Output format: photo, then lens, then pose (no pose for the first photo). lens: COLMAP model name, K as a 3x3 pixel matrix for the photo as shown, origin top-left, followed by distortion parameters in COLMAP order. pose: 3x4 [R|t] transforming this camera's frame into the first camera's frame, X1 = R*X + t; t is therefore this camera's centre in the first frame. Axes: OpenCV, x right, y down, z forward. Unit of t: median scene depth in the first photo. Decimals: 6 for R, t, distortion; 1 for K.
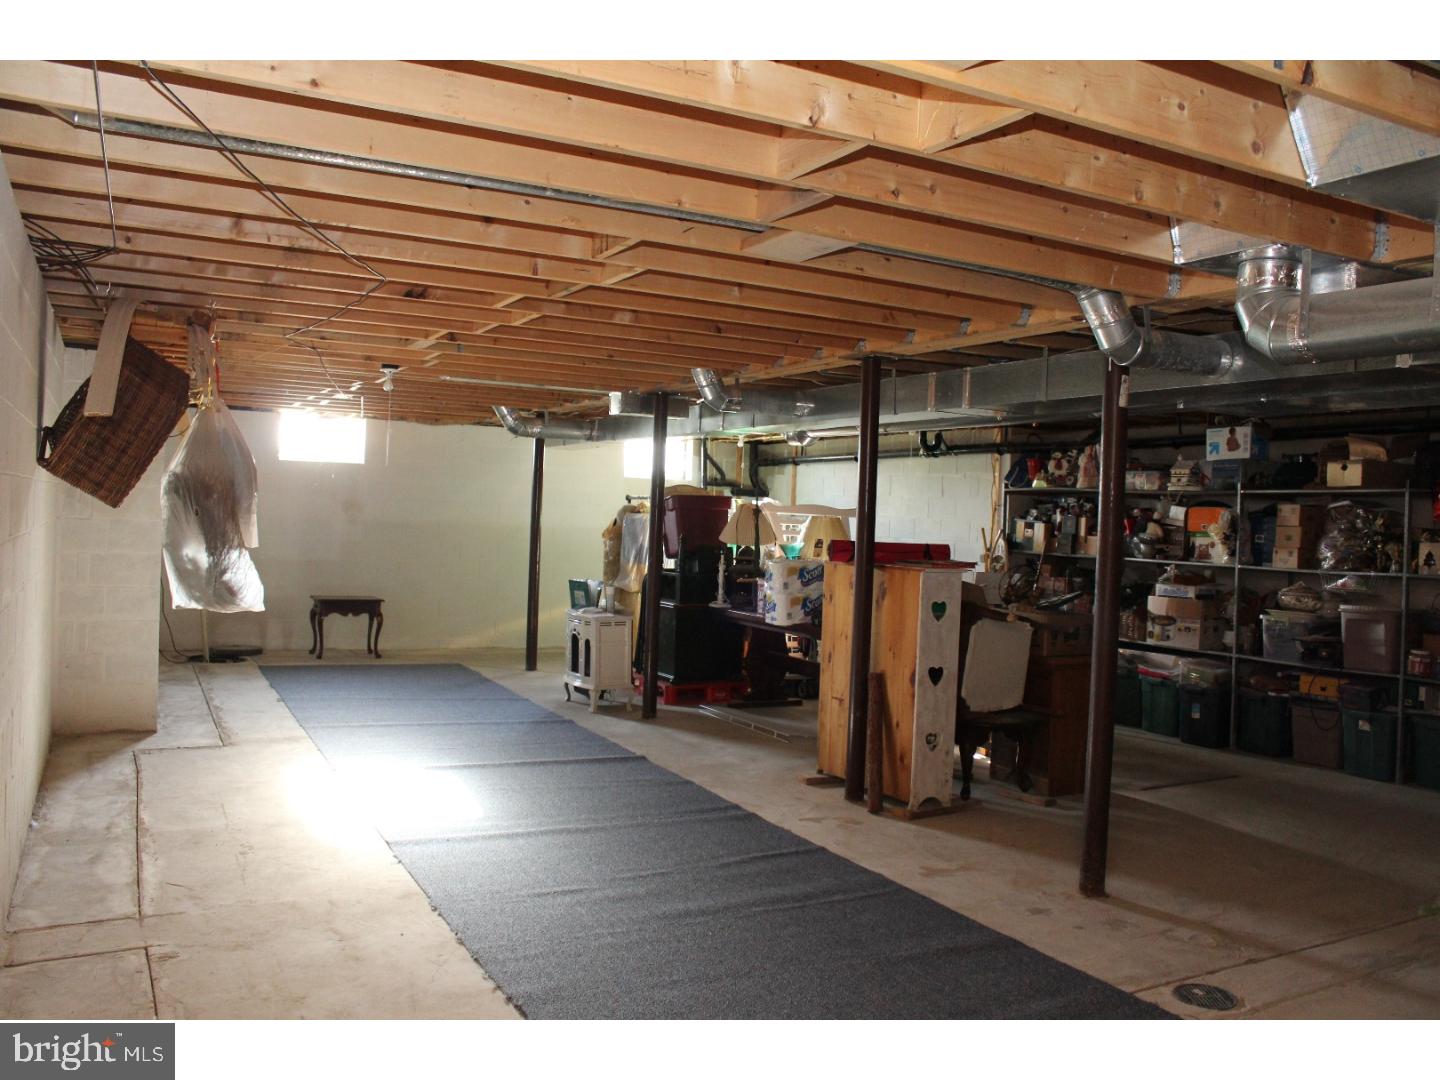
lens RADIAL K [[1163.5, 0, 720.0], [0, 1163.5, 540.0], [0, 0, 1]] dist [-0.152119, 0.134373]
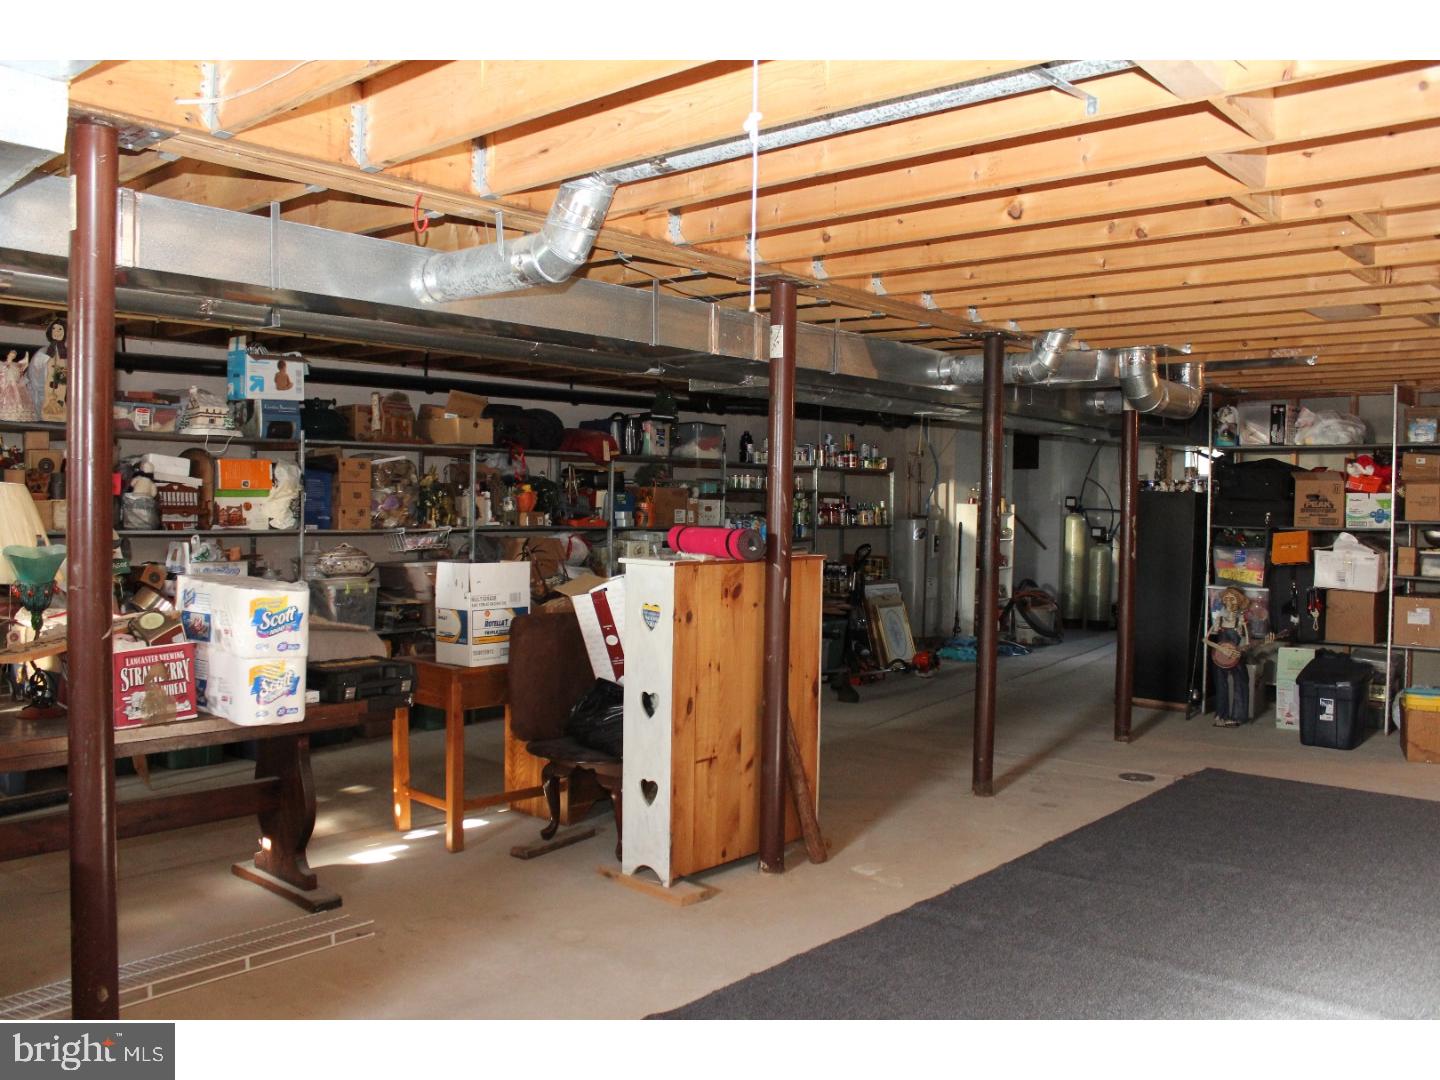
lens RADIAL K [[1163.5, 0, 720.0], [0, 1163.5, 540.0], [0, 0, 1]] dist [-0.152119, 0.134373]
pose [[-0.366092, -0.070841, 0.927878, -0.426504], [-0.011712, 0.997370, 0.071525, -0.033425], [-0.930505, 0.015317, -0.365959, 1.007635]]
